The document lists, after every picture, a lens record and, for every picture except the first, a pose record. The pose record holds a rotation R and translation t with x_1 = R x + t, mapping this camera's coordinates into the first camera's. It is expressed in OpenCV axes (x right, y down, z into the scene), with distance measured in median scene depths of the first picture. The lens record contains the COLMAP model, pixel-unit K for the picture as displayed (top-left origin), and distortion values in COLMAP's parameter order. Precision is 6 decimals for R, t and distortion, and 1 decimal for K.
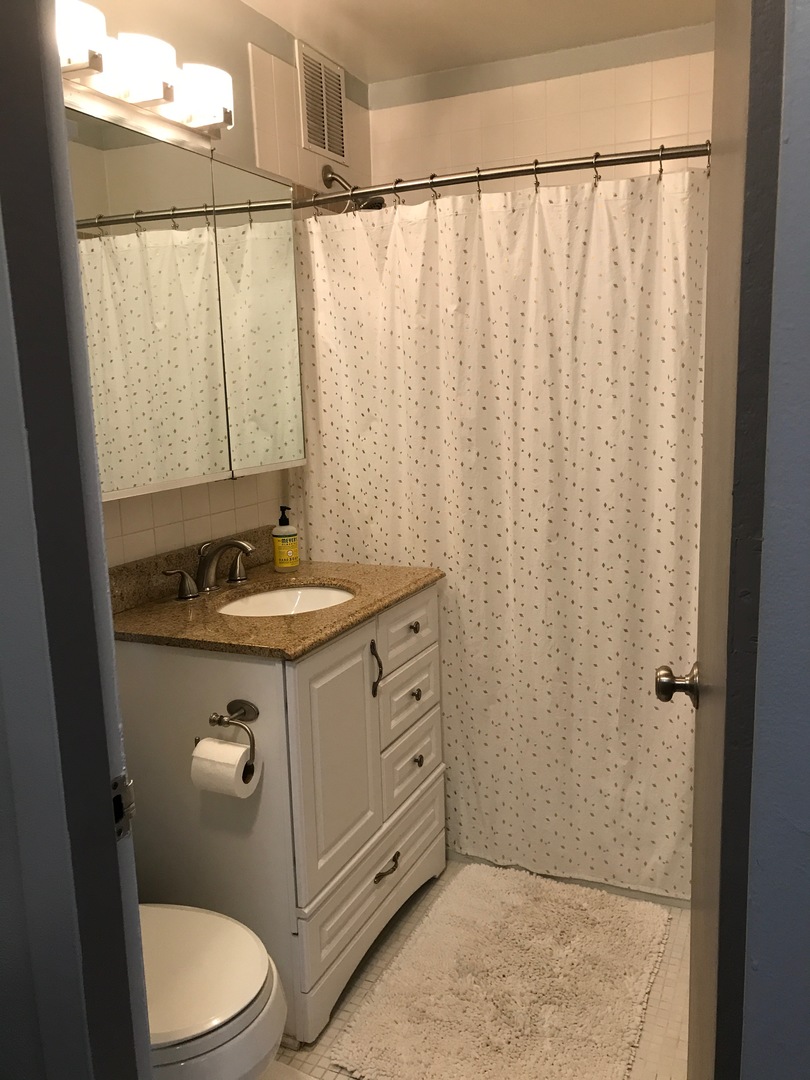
lens RADIAL K [[885.5, 0, 405.0], [0, 885.5, 540.0], [0, 0, 1]] dist [0.032356, -0.040000]
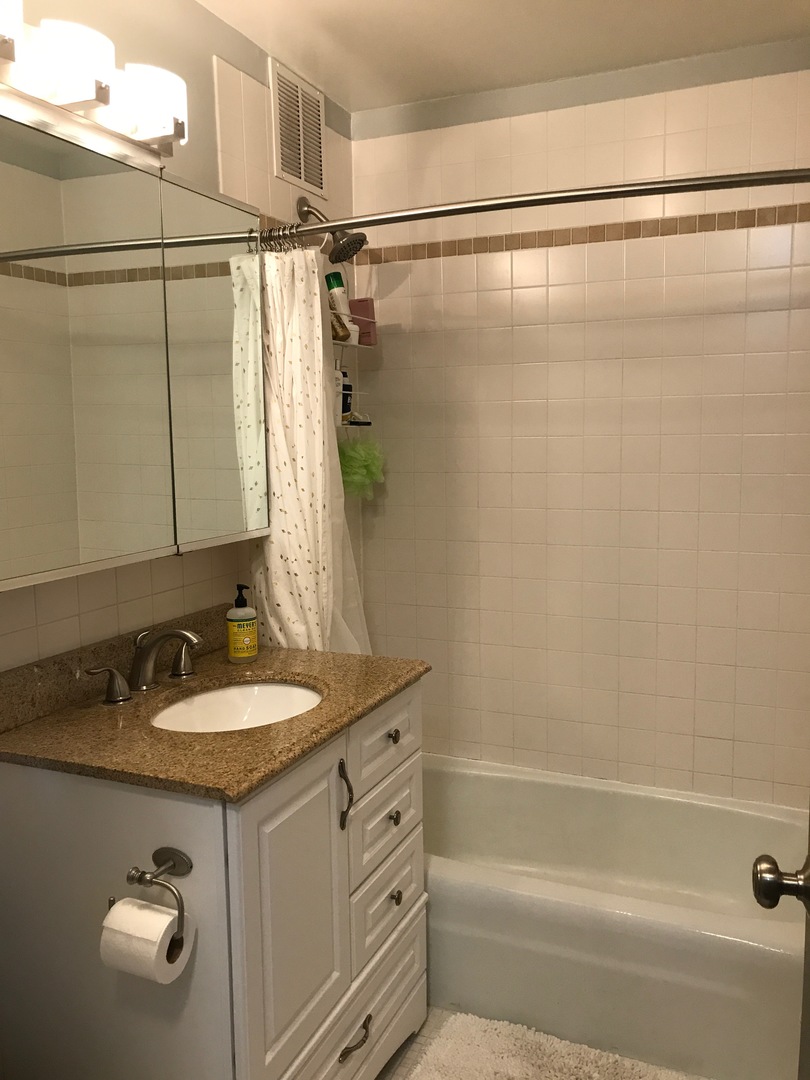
lens RADIAL K [[885.5, 0, 405.0], [0, 885.5, 540.0], [0, 0, 1]] dist [0.032356, -0.040000]
pose [[0.999687, 0.013696, 0.020923, 0.001753], [-0.012639, 0.998678, -0.049820, -0.045284], [-0.021578, 0.049540, 0.998539, 0.165874]]
